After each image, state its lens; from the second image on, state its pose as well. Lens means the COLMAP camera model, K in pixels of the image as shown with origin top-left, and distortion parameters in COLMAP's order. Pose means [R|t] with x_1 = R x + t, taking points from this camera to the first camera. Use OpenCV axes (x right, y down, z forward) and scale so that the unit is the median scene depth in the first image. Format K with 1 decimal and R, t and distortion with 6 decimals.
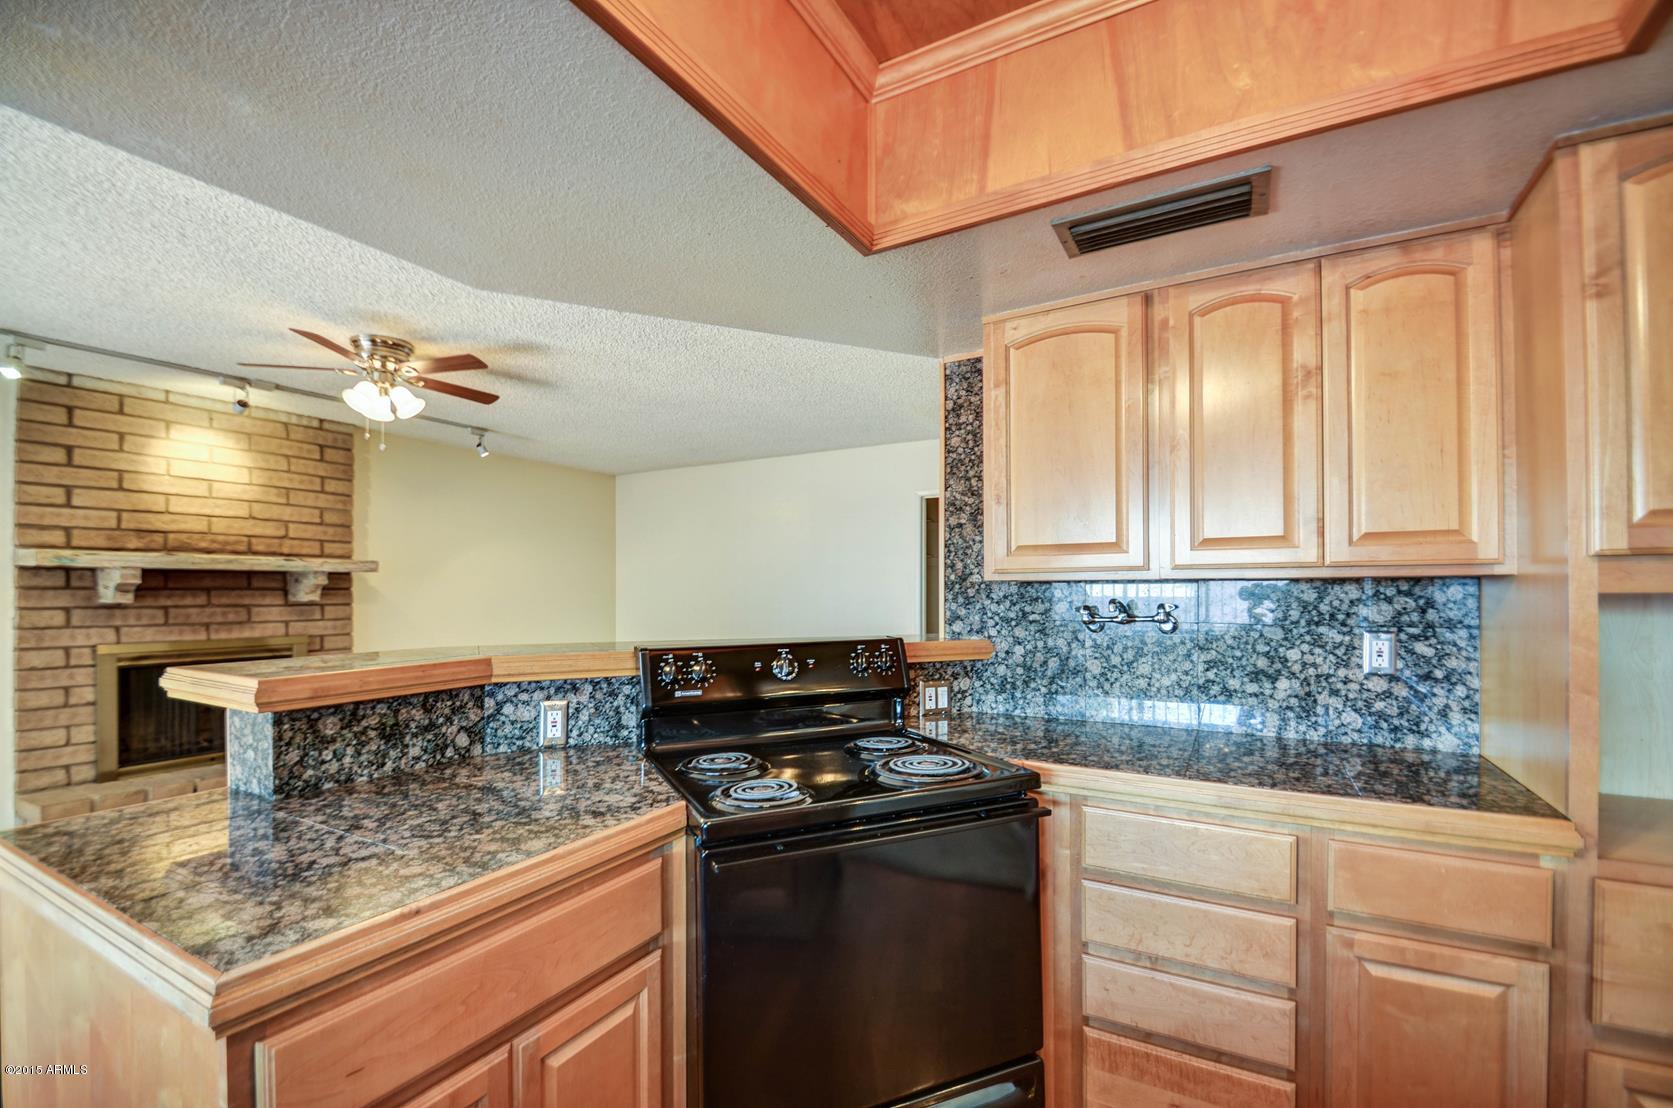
lens RADIAL K [[747.2, 0, 823.3], [0, 747.2, 584.7], [0, 0, 1]] dist [0.000834, -0.012093]
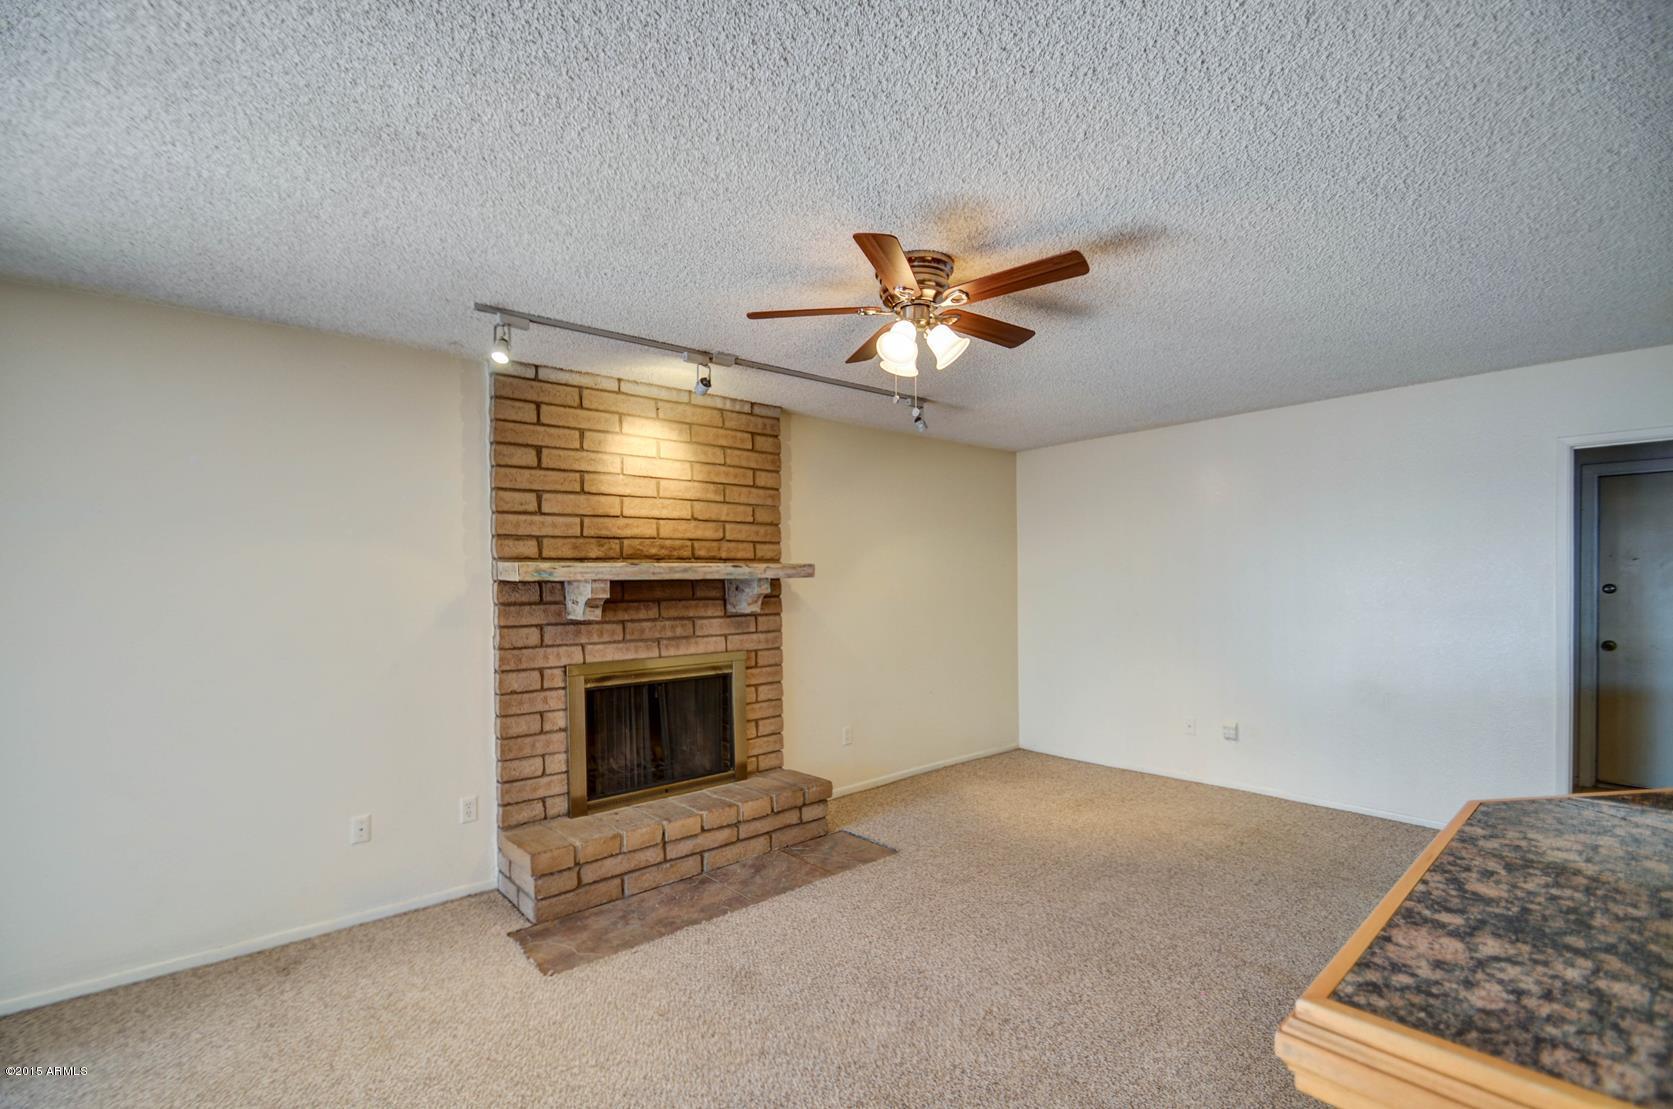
lens RADIAL K [[720.2, 0, 786.6], [0, 720.2, 586.5], [0, 0, 1]] dist [0.000265, -0.009997]
pose [[0.929452, -0.005549, -0.368902, -0.372714], [0.013937, 0.999701, 0.020075, -0.026747], [0.368681, -0.023800, 0.929251, 0.258699]]
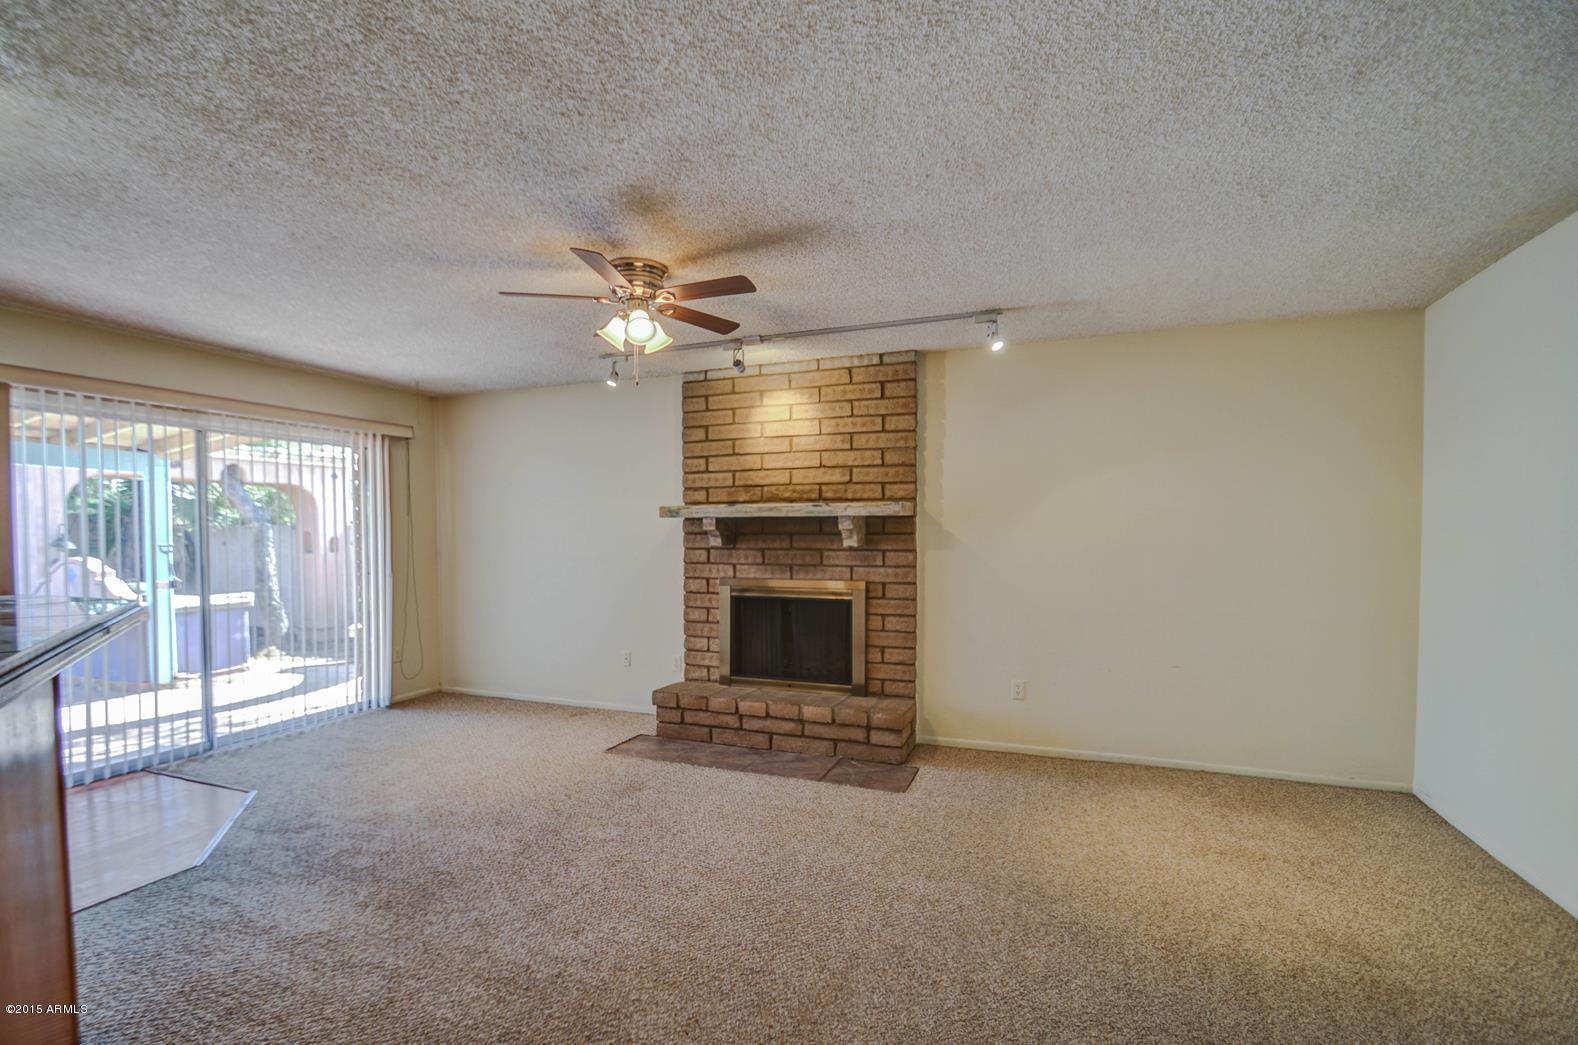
lens RADIAL K [[704.8, 0, 776.5], [0, 704.8, 551.4], [0, 0, 1]] dist [0.000834, -0.012093]
pose [[0.147339, 0.029895, -0.988634, 0.224761], [0.010137, 0.999445, 0.031733, -0.002011], [0.989034, -0.014698, 0.146954, 0.839573]]
